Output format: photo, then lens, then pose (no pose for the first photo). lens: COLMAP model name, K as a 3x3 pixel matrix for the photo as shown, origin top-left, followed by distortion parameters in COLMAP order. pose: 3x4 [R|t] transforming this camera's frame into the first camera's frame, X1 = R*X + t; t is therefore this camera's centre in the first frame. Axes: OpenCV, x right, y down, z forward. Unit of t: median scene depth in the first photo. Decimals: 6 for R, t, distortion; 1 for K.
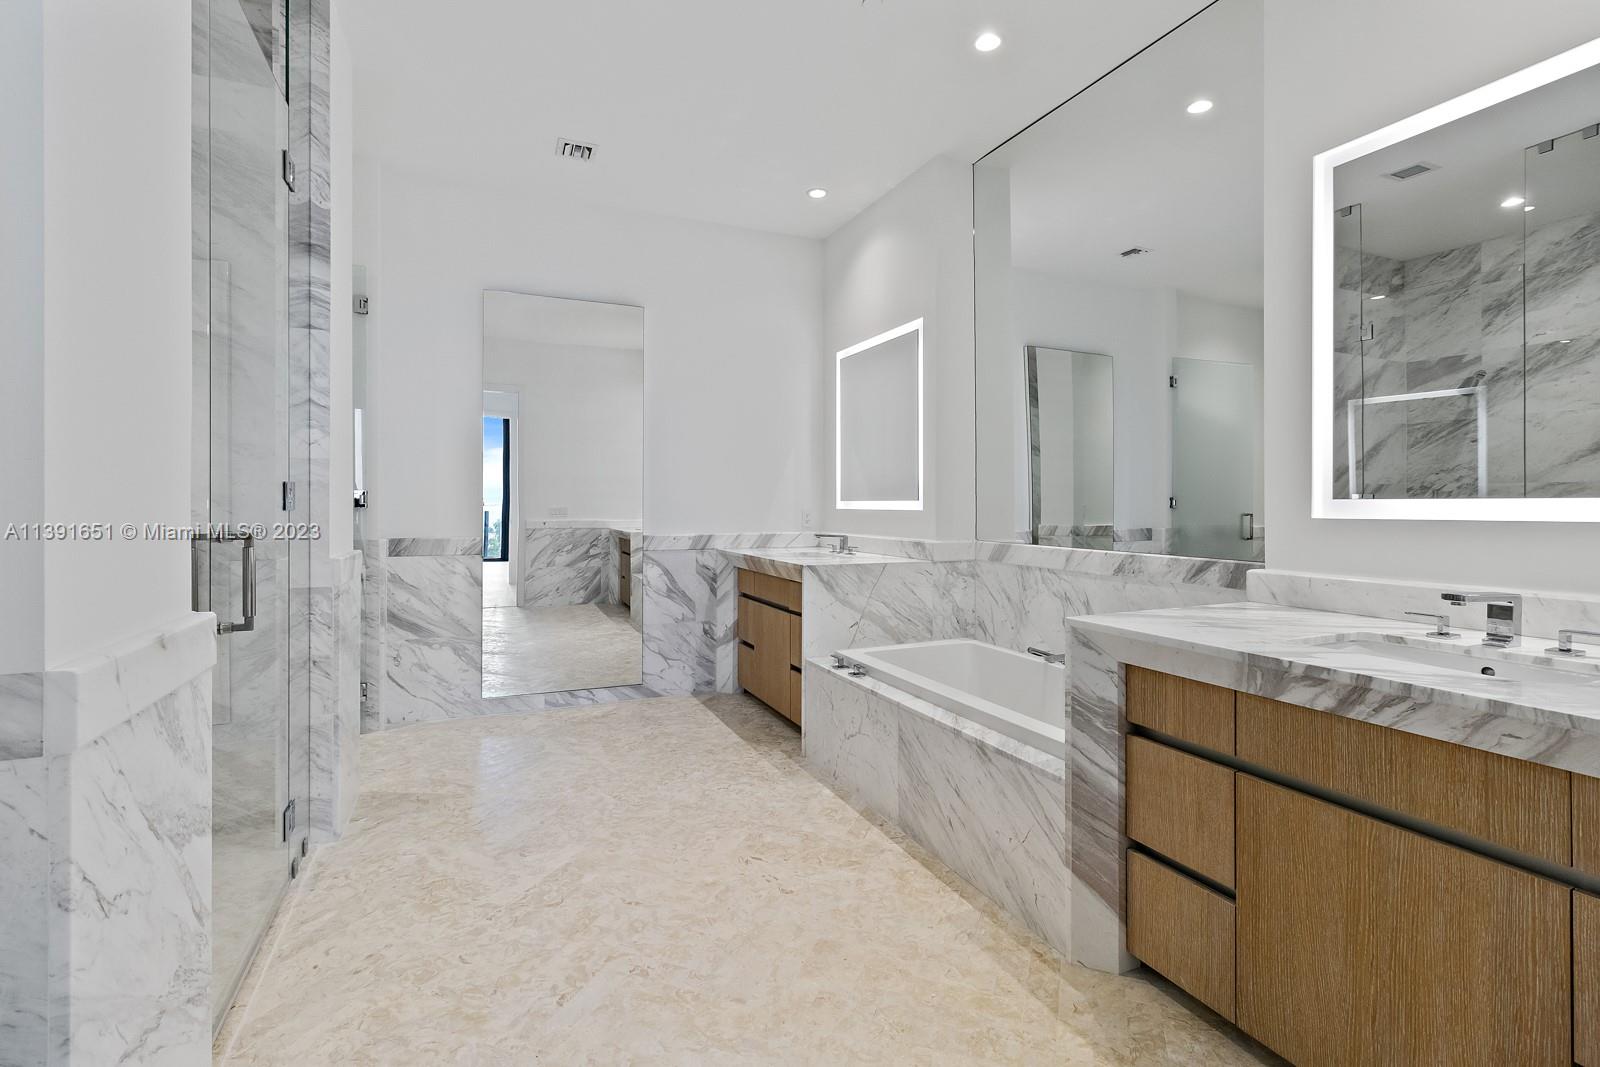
lens RADIAL K [[741.7, 0, 799.9], [0, 741.7, 507.8], [0, 0, 1]] dist [0.006837, -0.000436]
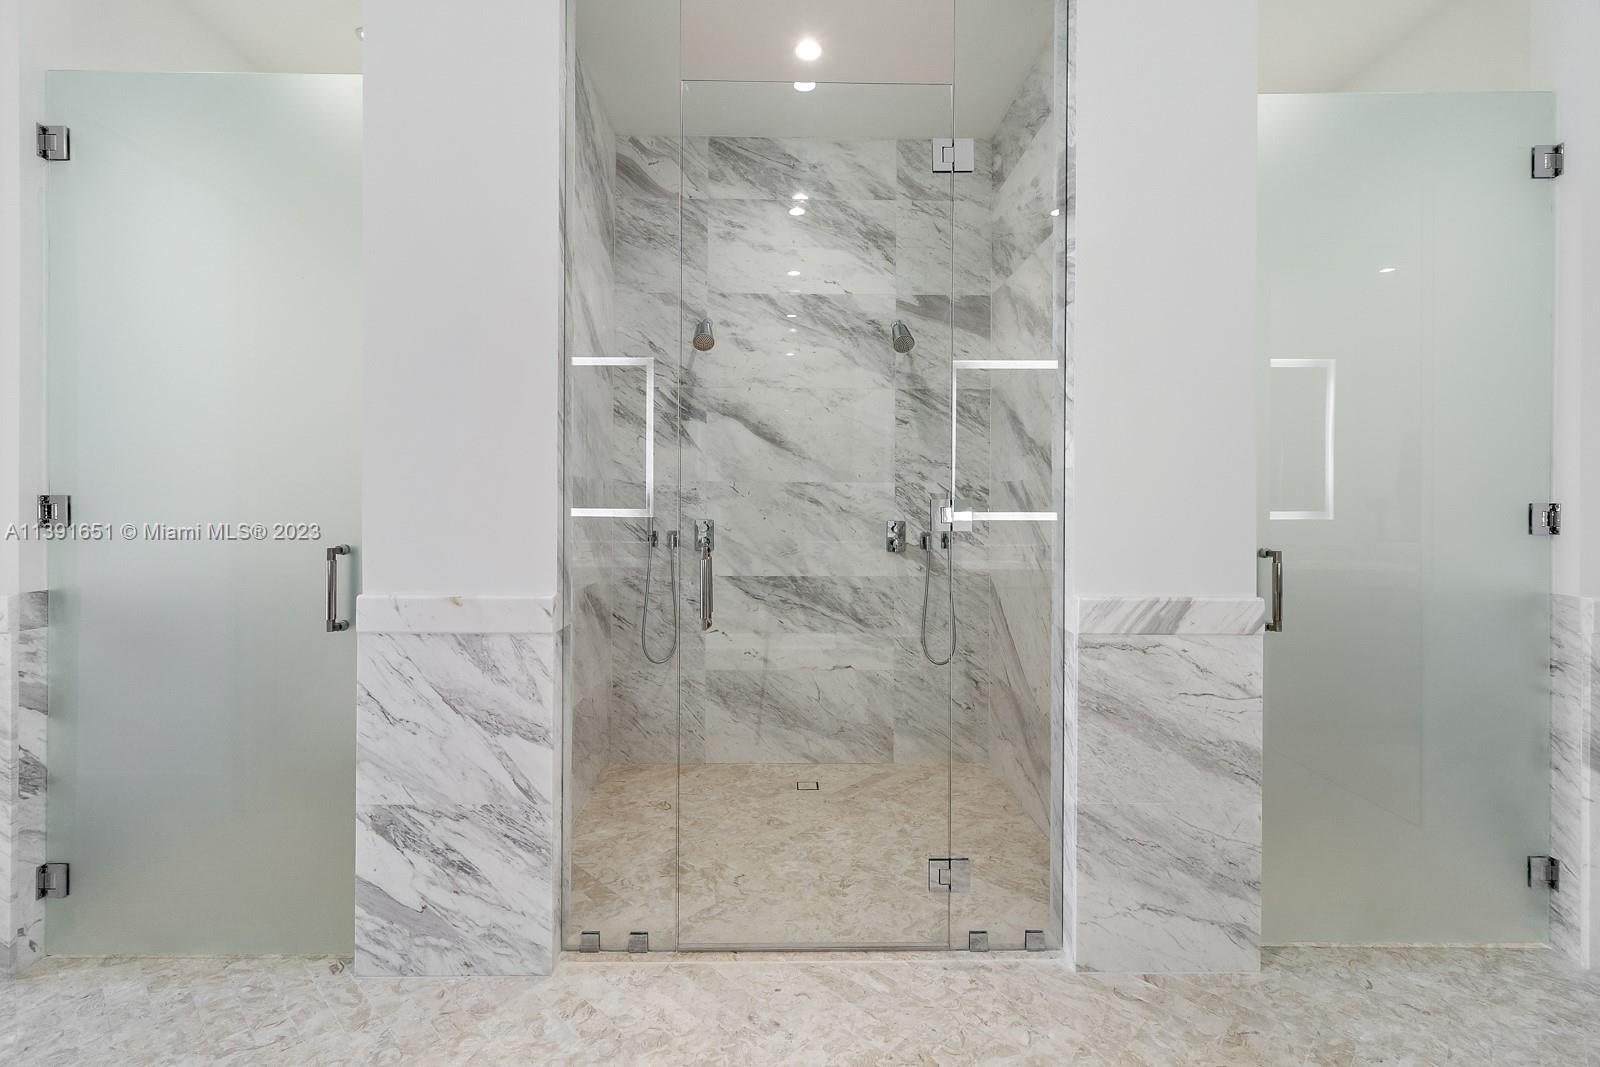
lens RADIAL K [[741.7, 0, 799.9], [0, 741.7, 507.8], [0, 0, 1]] dist [0.006837, -0.000436]
pose [[-0.397498, -0.009220, -0.917557, 0.222273], [-0.006926, 0.999951, -0.007048, -0.015181], [0.917577, 0.003553, -0.397542, 1.261939]]
